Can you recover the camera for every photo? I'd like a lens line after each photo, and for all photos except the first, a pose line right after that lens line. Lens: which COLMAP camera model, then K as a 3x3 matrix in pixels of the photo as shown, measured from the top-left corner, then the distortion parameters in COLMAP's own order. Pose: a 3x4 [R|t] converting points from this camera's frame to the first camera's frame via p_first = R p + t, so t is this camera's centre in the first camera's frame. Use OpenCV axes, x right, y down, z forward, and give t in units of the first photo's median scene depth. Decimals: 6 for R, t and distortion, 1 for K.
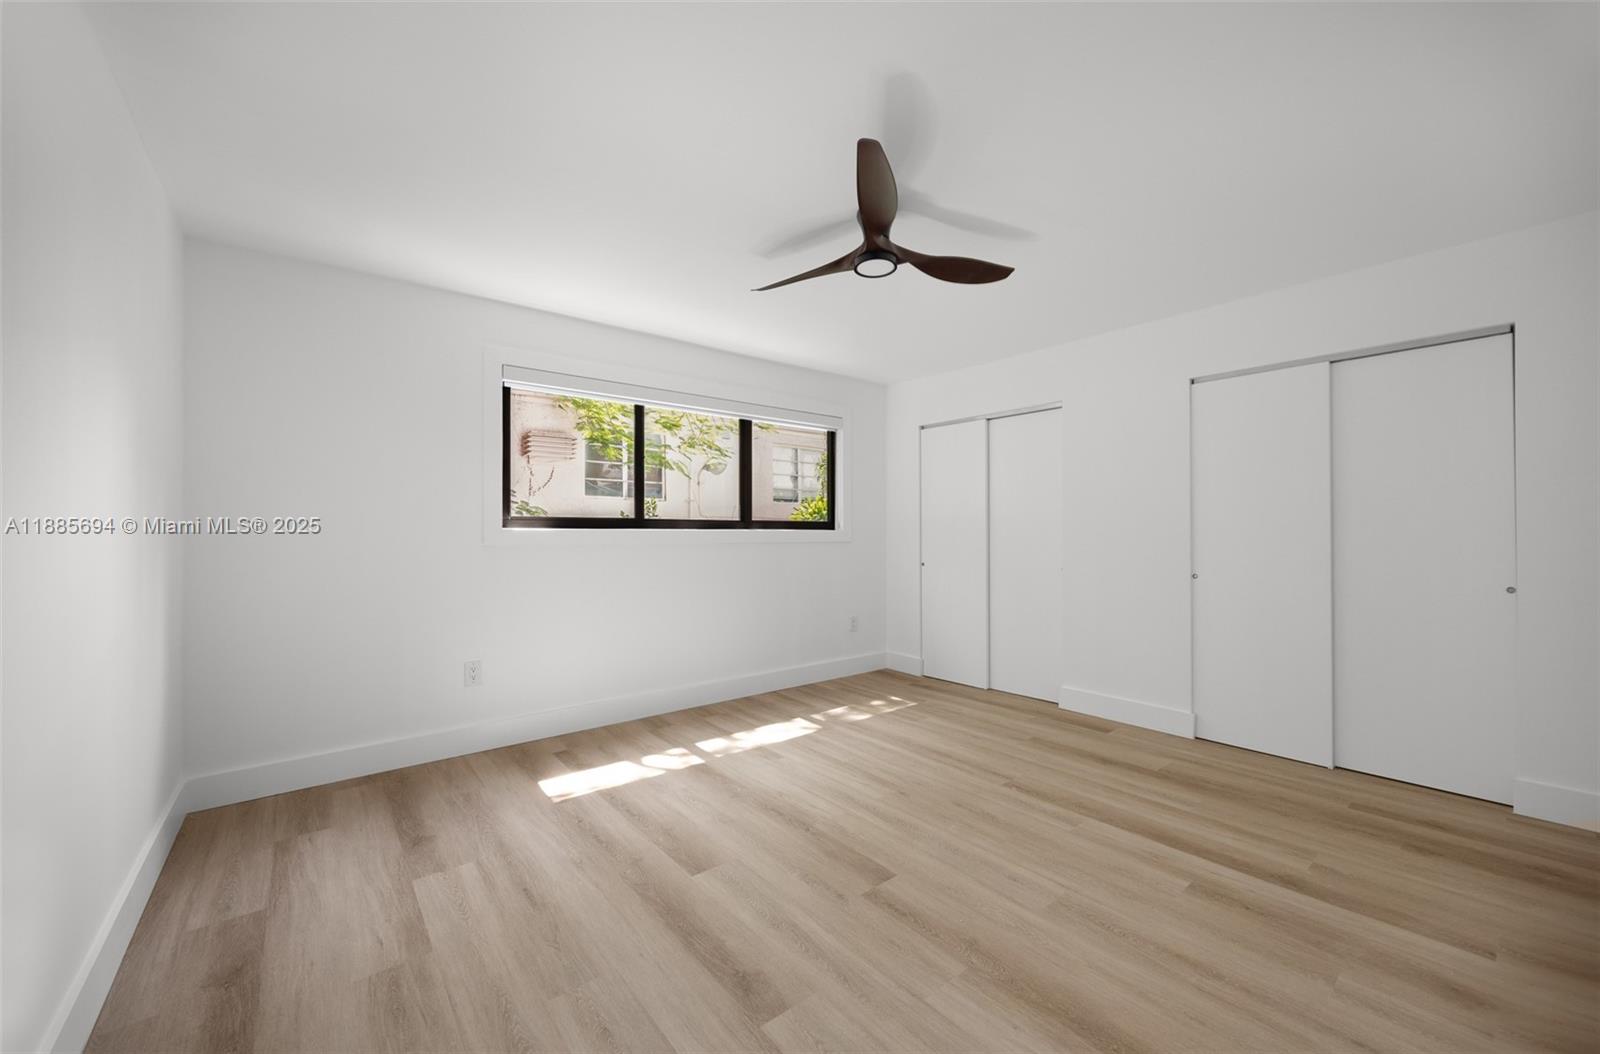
lens RADIAL K [[623.3, 0, 813.7], [0, 623.3, 526.7], [0, 0, 1]] dist [-0.001562, 0.000097]
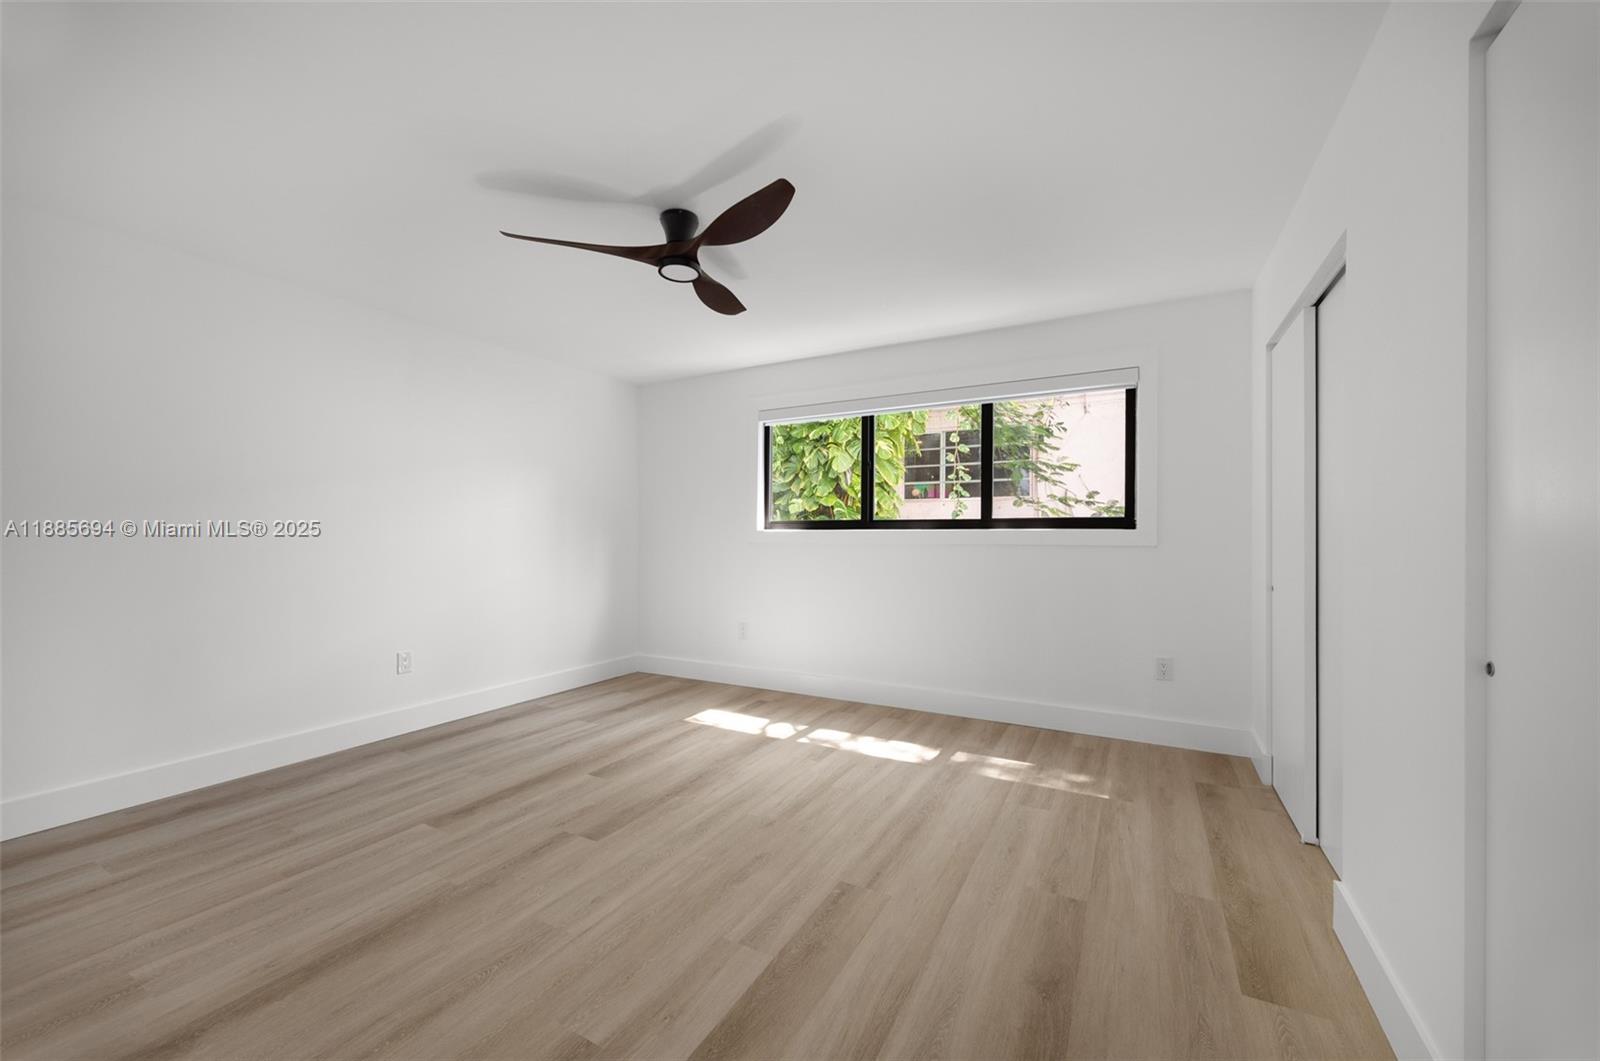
lens RADIAL K [[615.3, 0, 799.5], [0, 615.3, 535.1], [0, 0, 1]] dist [-0.006911, 0.000004]
pose [[0.359858, 0.001793, -0.933005, 0.823198], [0.007789, 0.999958, 0.004926, 0.008231], [0.932975, -0.009040, 0.359829, 0.610368]]
